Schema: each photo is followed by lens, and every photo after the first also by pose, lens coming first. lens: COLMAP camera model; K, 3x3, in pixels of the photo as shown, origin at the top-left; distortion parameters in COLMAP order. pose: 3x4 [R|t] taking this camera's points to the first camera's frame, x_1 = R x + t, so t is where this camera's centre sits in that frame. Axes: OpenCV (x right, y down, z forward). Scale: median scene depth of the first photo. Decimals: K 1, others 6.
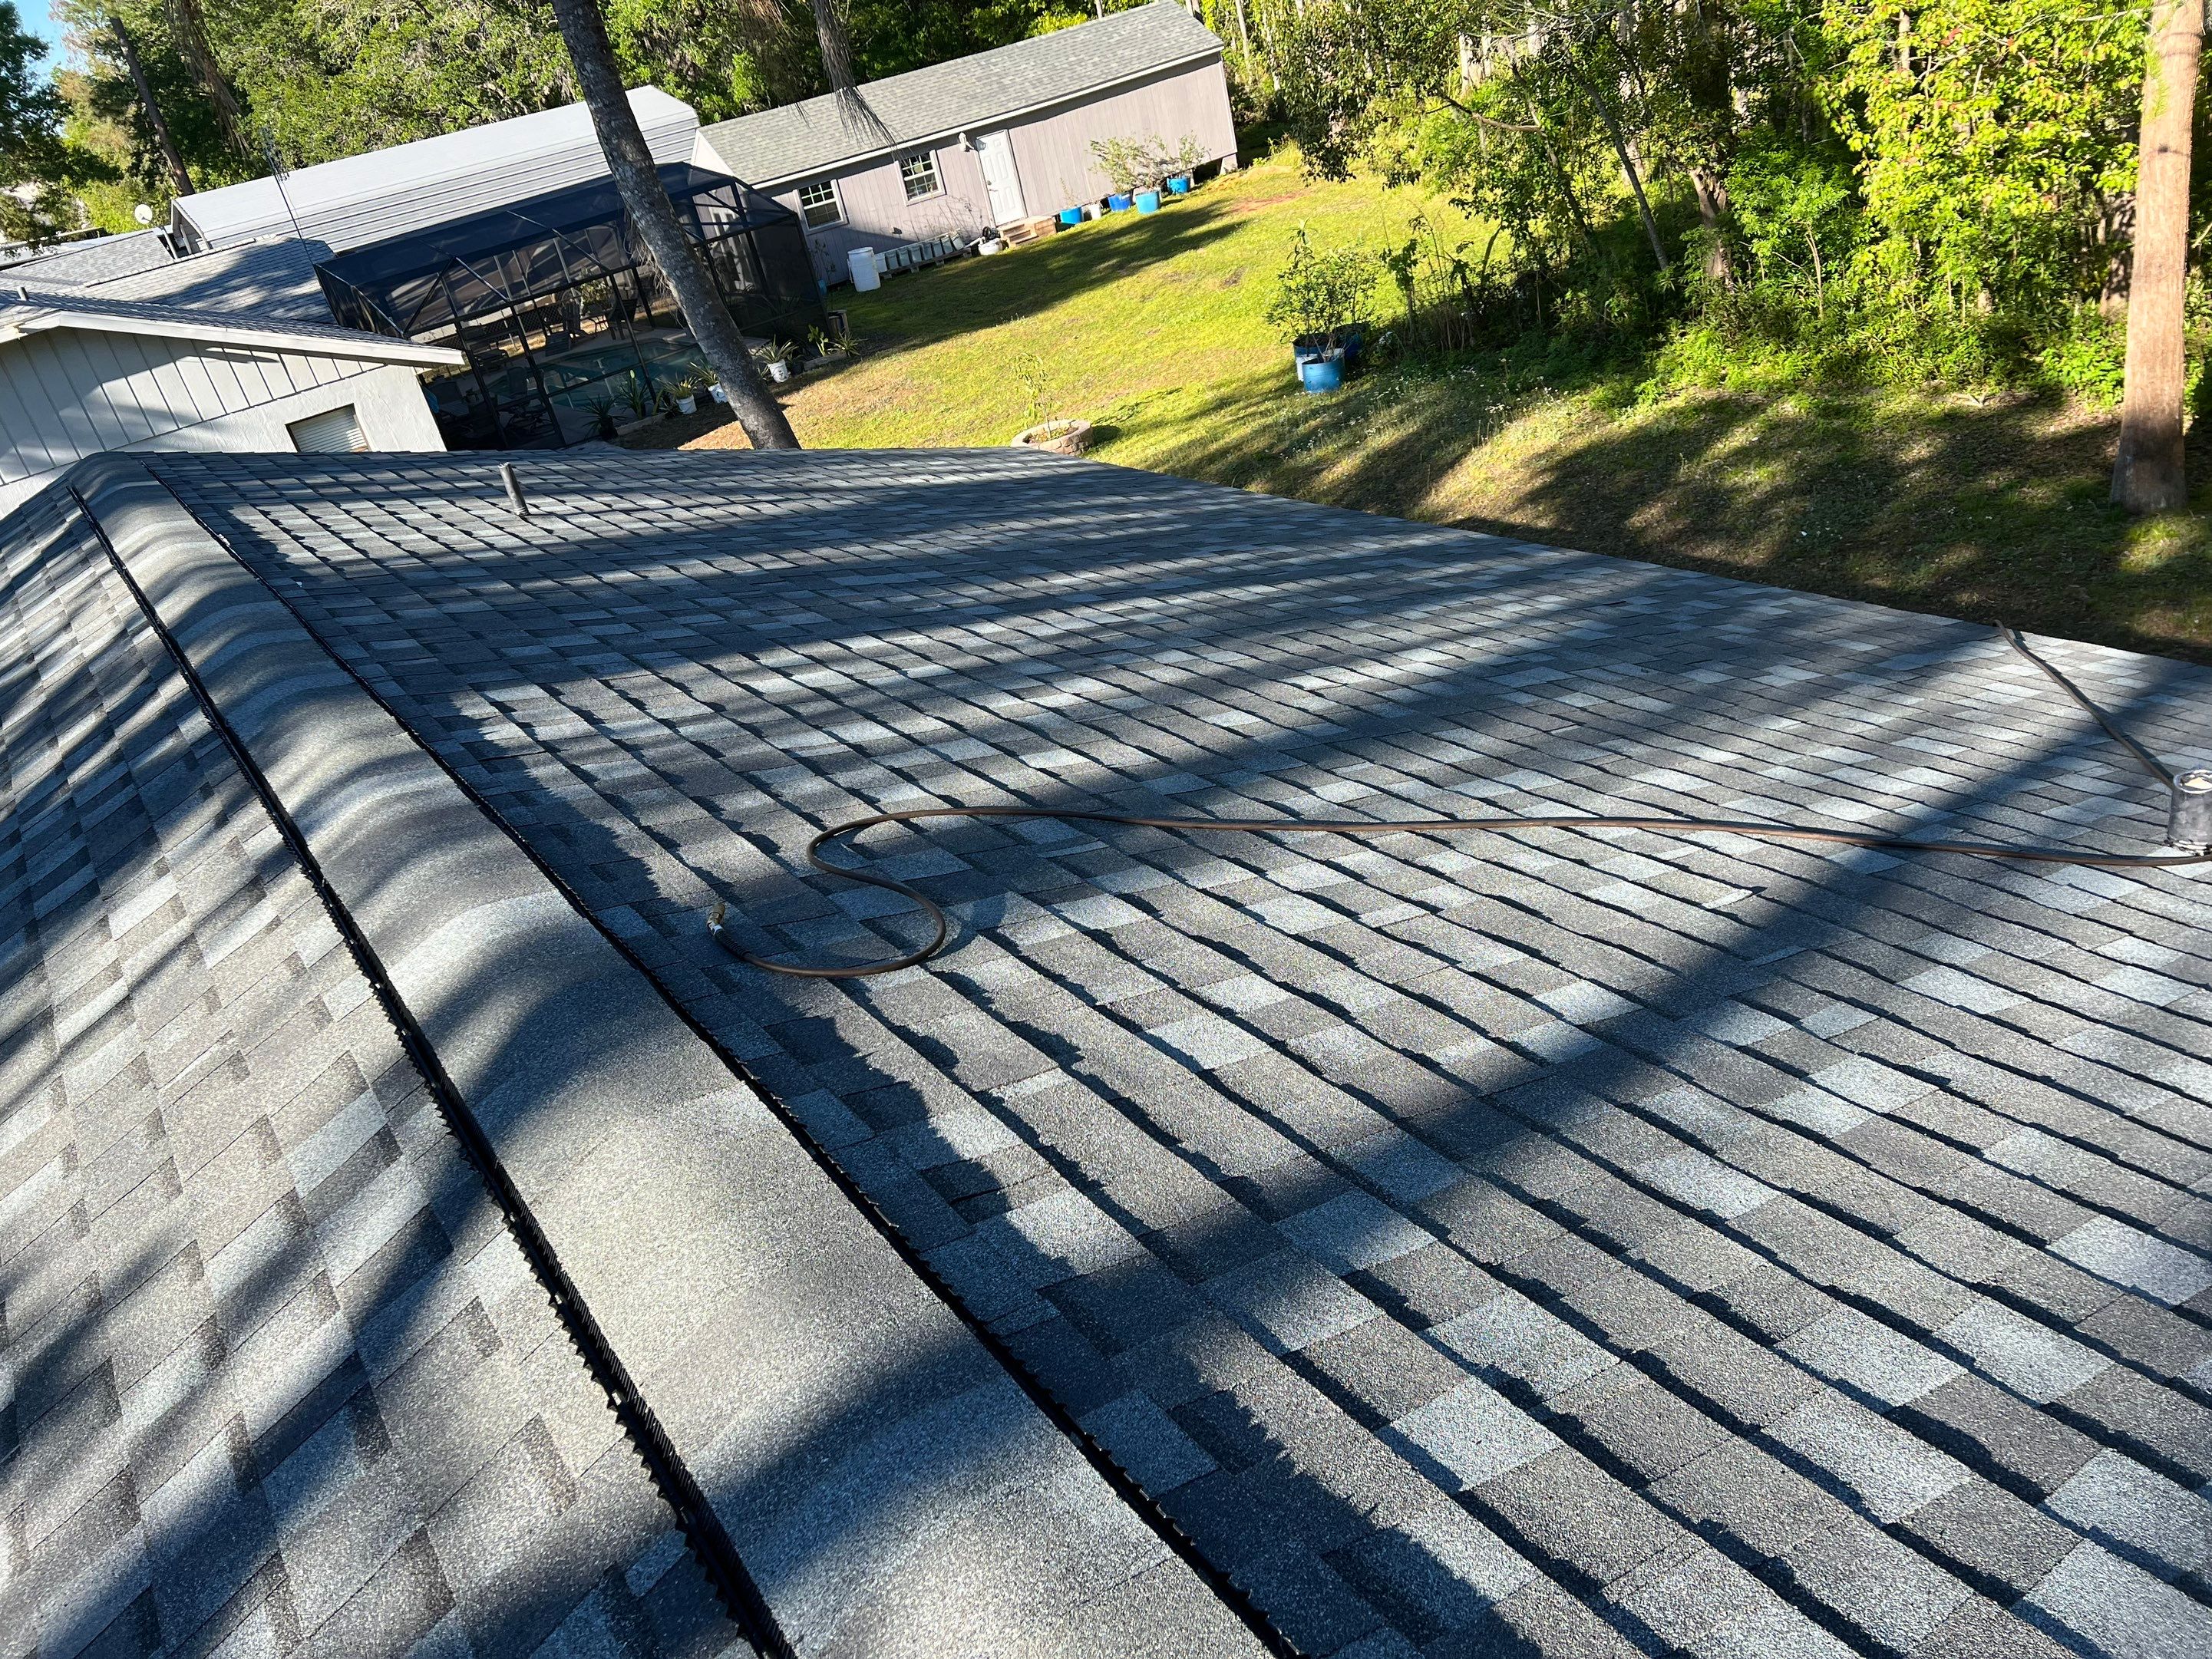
lens RADIAL K [[1570.9, 0, 1106.0], [0, 1570.9, 829.5], [0, 0, 1]] dist [0.056195, -0.066339]
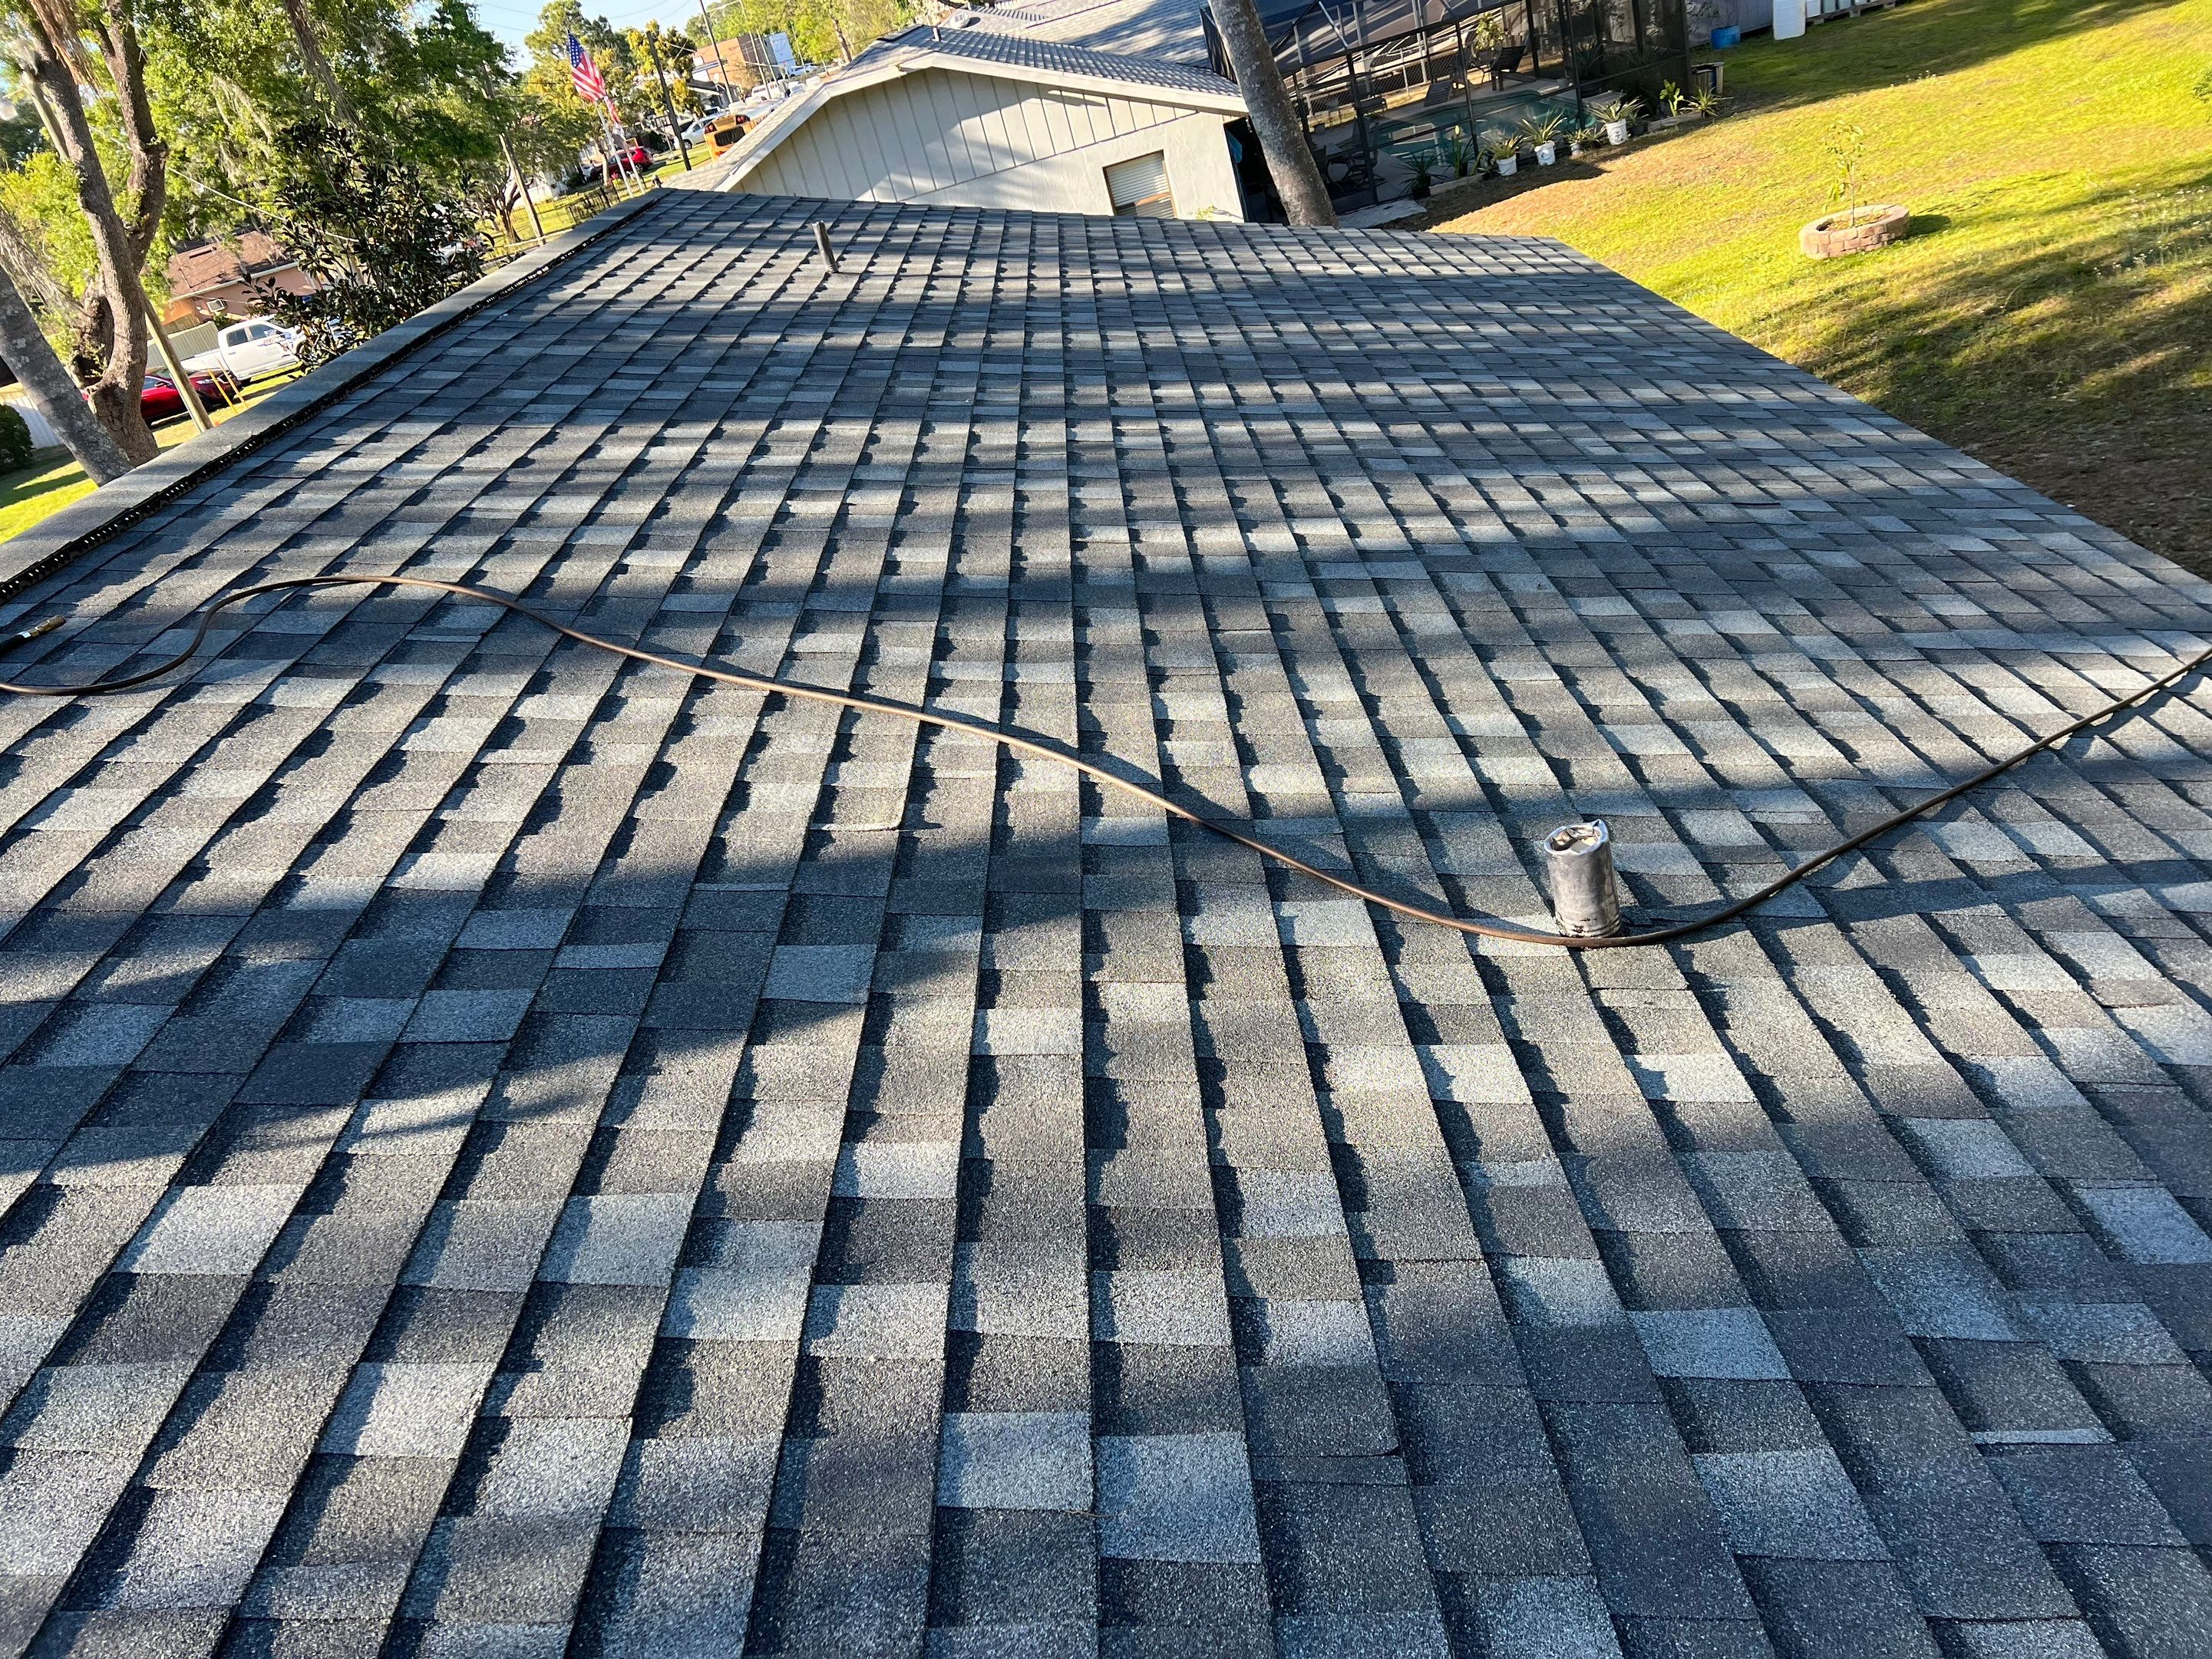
lens RADIAL K [[1571.7, 0, 1106.0], [0, 1571.7, 829.5], [0, 0, 1]] dist [0.021758, -0.003571]
pose [[0.855807, 0.247626, -0.454176, 0.386584], [-0.182921, 0.966121, 0.182070, -0.060793], [0.483875, -0.072739, 0.872109, 0.118135]]
